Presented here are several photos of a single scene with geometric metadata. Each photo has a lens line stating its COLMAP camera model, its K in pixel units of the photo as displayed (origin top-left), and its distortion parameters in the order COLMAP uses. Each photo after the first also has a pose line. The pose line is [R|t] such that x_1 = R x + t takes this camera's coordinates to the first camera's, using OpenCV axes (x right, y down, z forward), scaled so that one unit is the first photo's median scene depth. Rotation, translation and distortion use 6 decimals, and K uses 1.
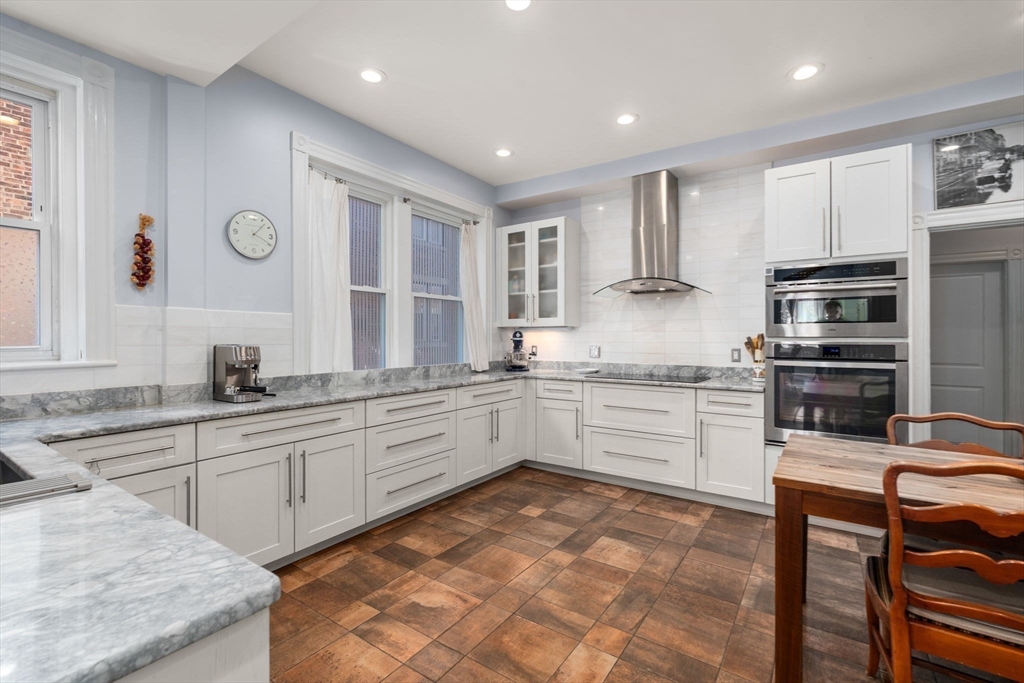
lens RADIAL K [[453.6, 0, 503.7], [0, 453.6, 338.5], [0, 0, 1]] dist [-0.002690, -0.000610]
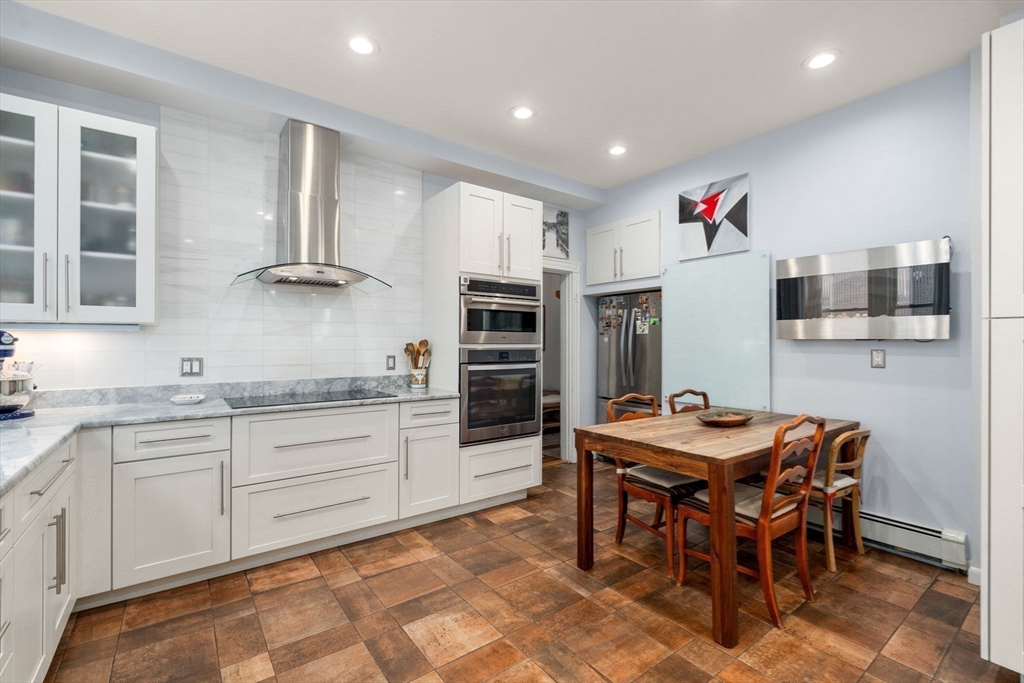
lens RADIAL K [[453.6, 0, 511.8], [0, 453.6, 343.2], [0, 0, 1]] dist [-0.002690, -0.000610]
pose [[0.303365, -0.001674, 0.952873, -0.317647], [0.001192, 0.999998, 0.001377, -0.004459], [-0.952874, 0.000718, 0.303366, 0.496013]]
